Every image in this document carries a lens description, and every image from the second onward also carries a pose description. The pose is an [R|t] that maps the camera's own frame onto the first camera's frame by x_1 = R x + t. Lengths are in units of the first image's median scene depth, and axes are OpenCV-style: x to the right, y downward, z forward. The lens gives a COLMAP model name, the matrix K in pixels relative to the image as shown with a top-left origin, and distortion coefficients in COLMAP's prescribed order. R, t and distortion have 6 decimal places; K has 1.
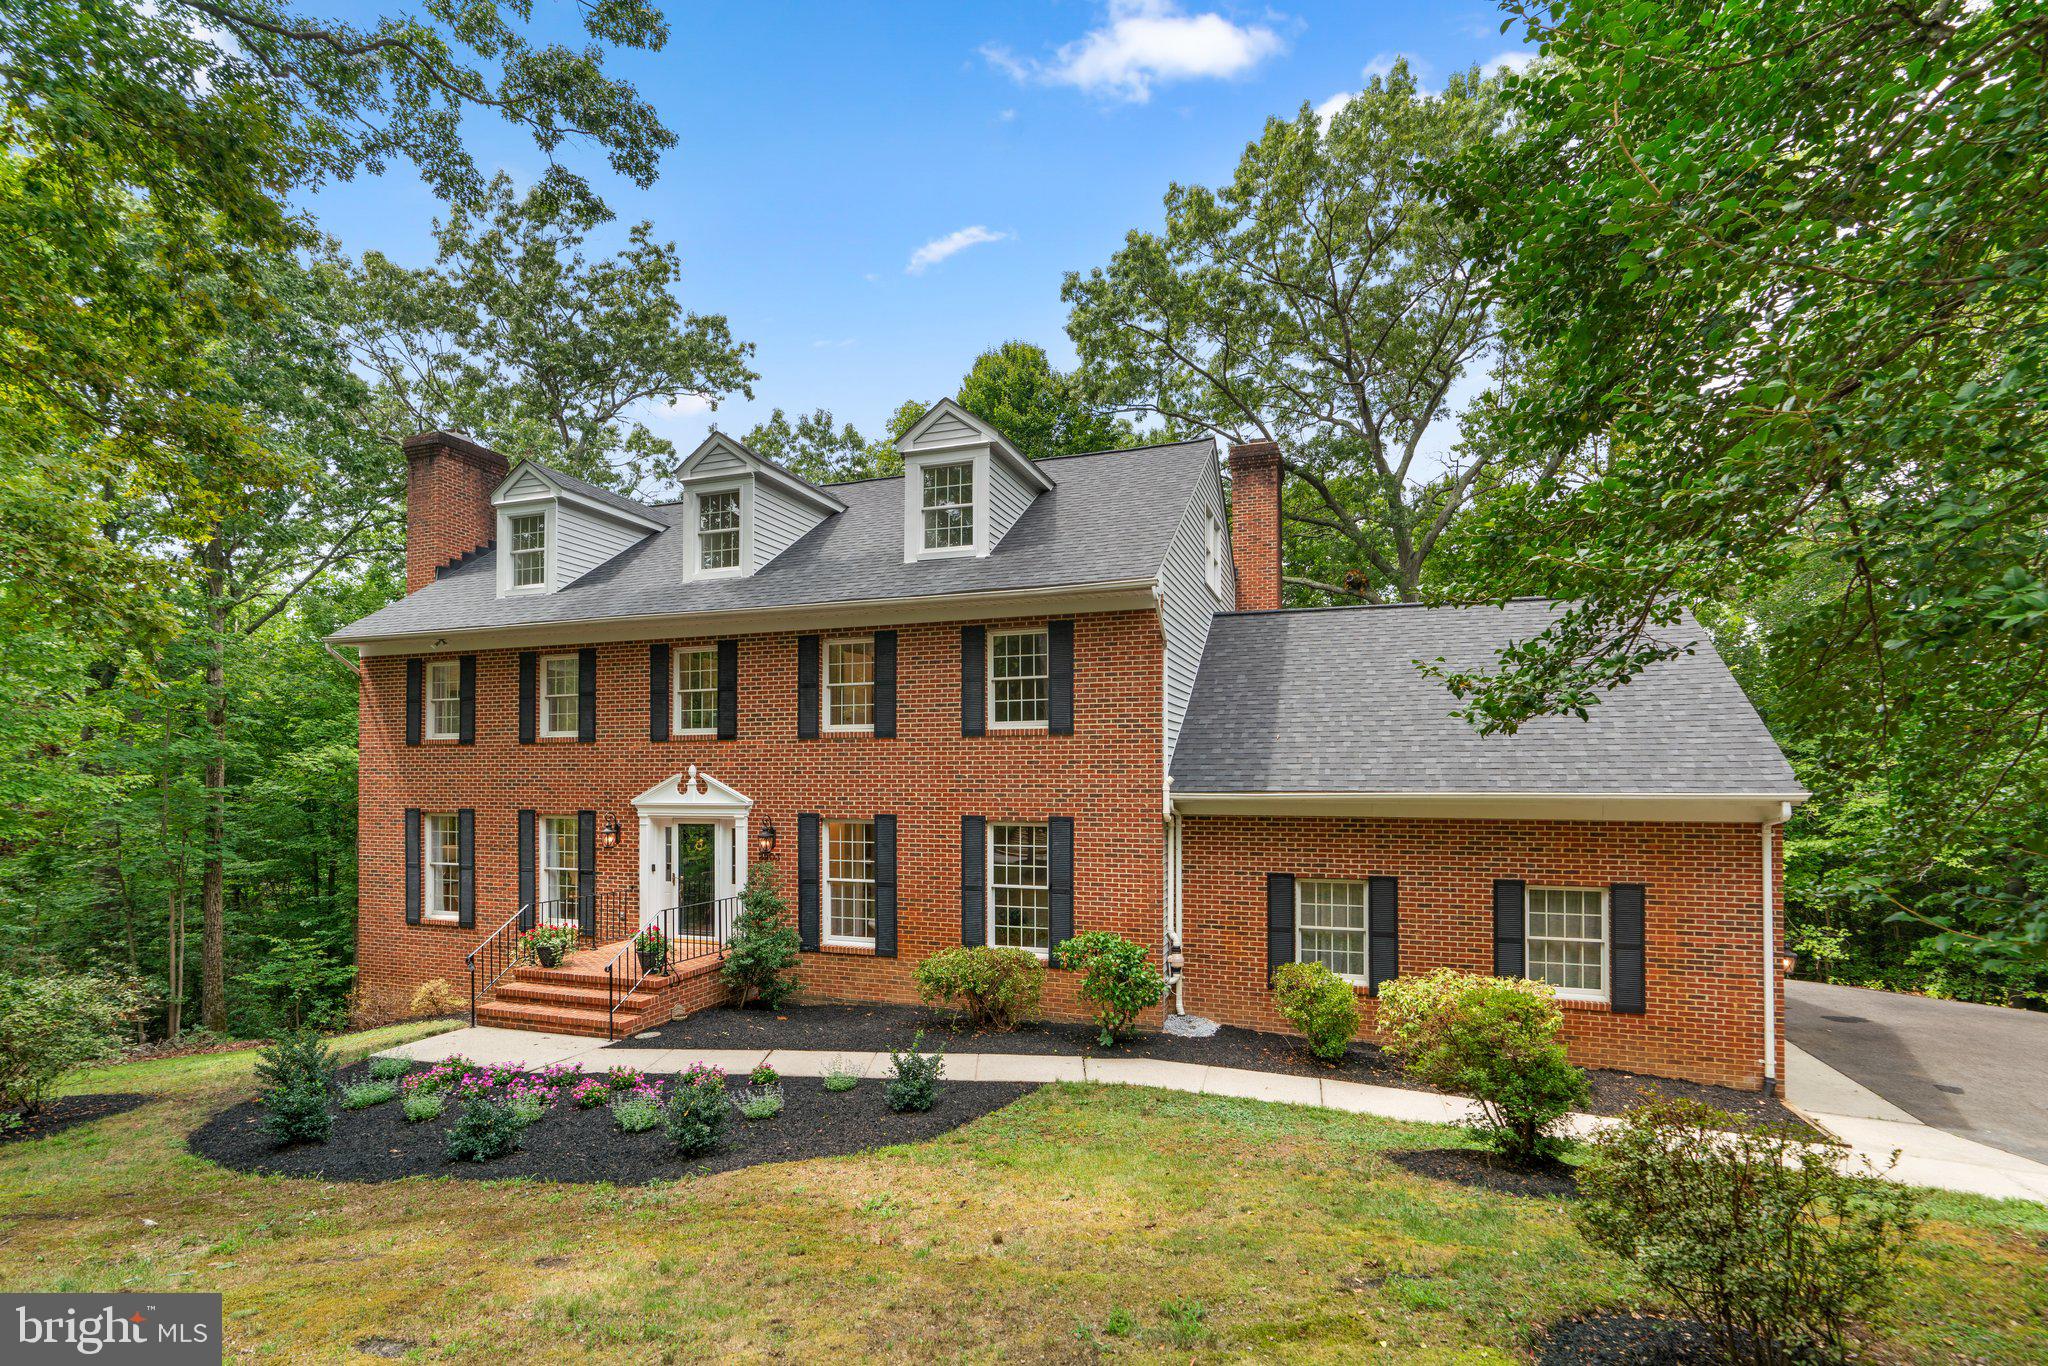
lens RADIAL K [[937.0, 0, 1047.5], [0, 937.0, 683.3], [0, 0, 1]] dist [-0.005723, 0.004491]
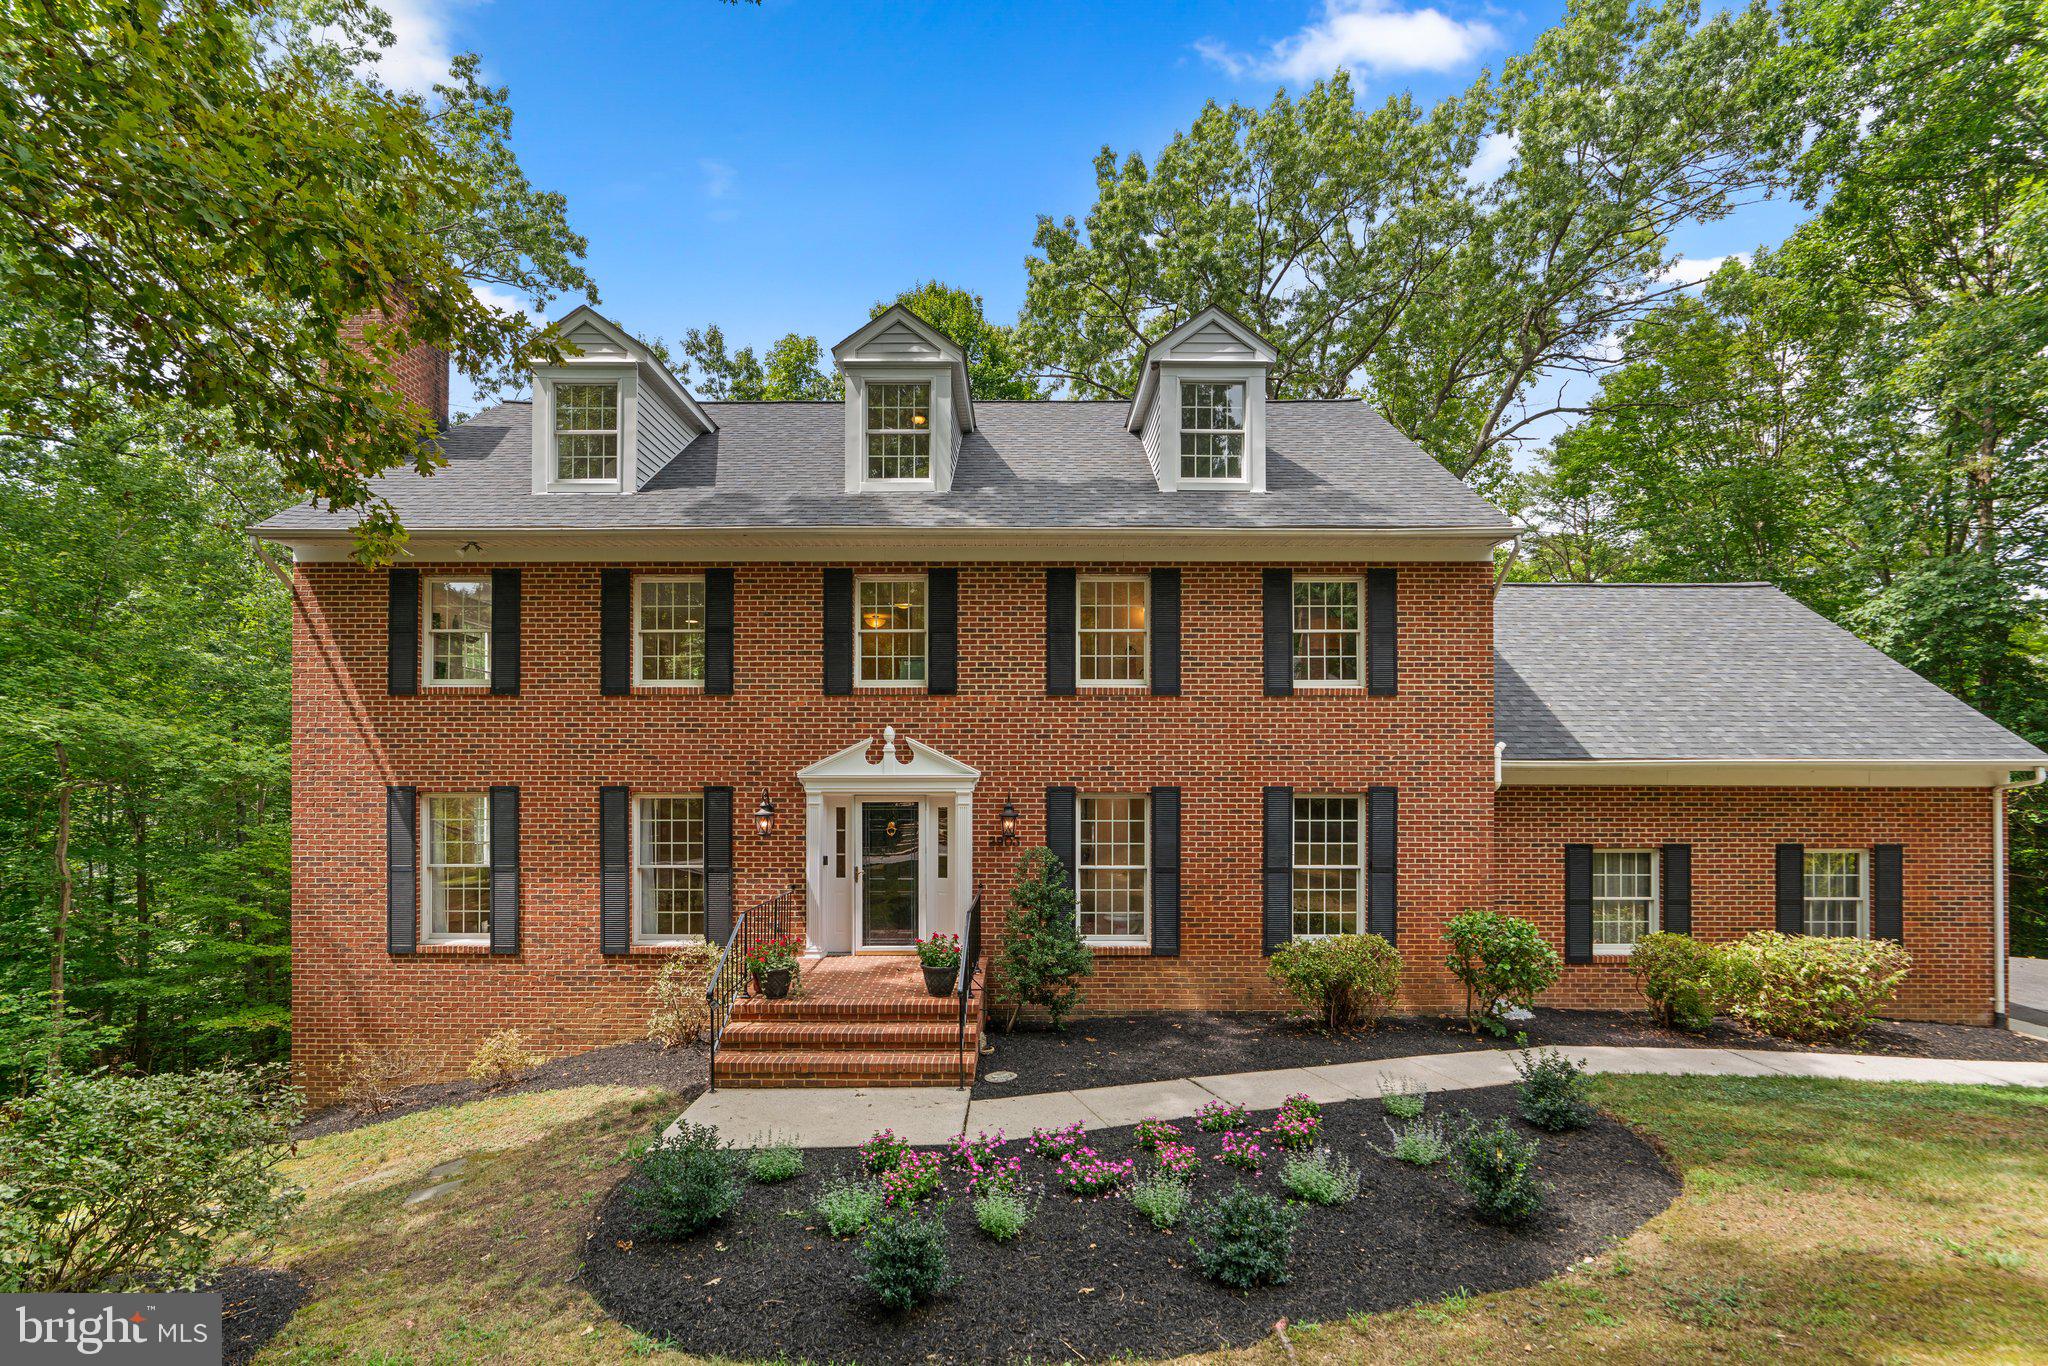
lens RADIAL K [[937.0, 0, 1015.3], [0, 937.0, 691.3], [0, 0, 1]] dist [-0.005723, 0.004491]
pose [[0.947743, 0.029513, 0.317667, -0.546611], [-0.033062, 0.999437, 0.005787, 0.051715], [-0.317317, -0.015987, 0.948185, 0.238979]]
